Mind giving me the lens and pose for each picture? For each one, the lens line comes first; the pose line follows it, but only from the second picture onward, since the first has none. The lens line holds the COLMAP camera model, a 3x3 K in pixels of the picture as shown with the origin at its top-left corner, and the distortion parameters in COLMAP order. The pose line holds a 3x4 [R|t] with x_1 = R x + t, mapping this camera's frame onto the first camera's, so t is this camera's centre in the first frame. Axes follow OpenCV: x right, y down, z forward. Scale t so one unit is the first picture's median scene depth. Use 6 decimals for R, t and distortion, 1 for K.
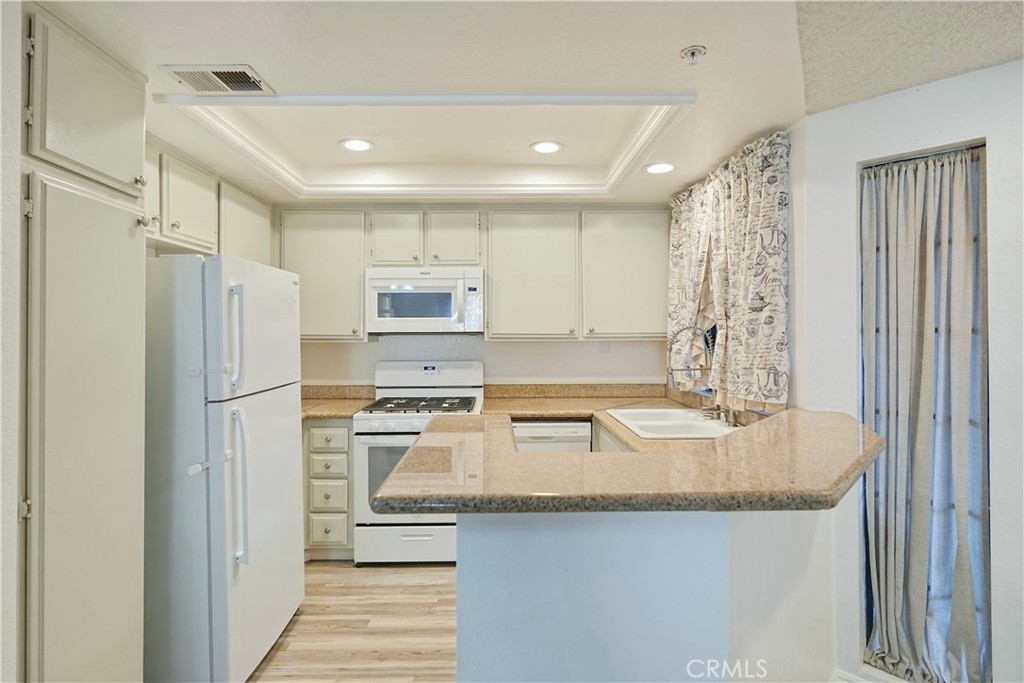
lens RADIAL K [[527.4, 0, 513.8], [0, 527.4, 339.7], [0, 0, 1]] dist [0.002933, 0.000277]
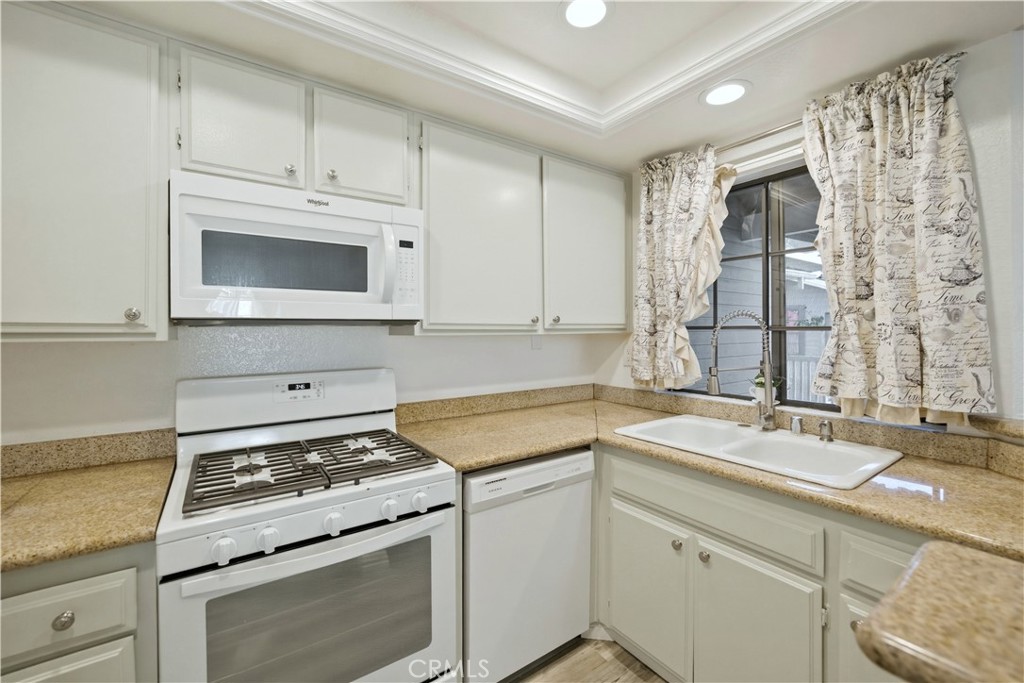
lens RADIAL K [[424.7, 0, 510.1], [0, 424.7, 333.3], [0, 0, 1]] dist [-0.010487, 0.000358]
pose [[0.835426, -0.005955, 0.549571, -0.261050], [0.010328, 0.999935, -0.004864, 0.003896], [-0.549506, 0.009739, 0.835433, 0.614755]]
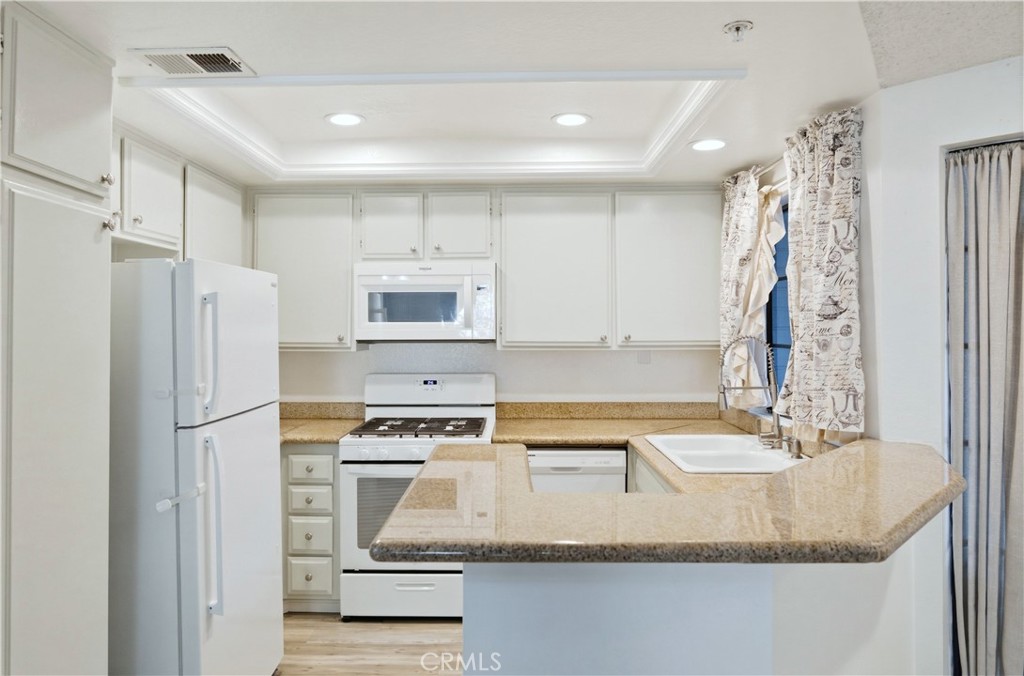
lens RADIAL K [[670.1, 0, 512.0], [0, 670.1, 338.0], [0, 0, 1]] dist [-0.006618, -0.000426]
pose [[0.999409, 0.001260, -0.034347, 0.004961], [-0.001244, 0.999999, 0.000463, -0.019484], [0.034348, -0.000420, 0.999410, -0.050625]]
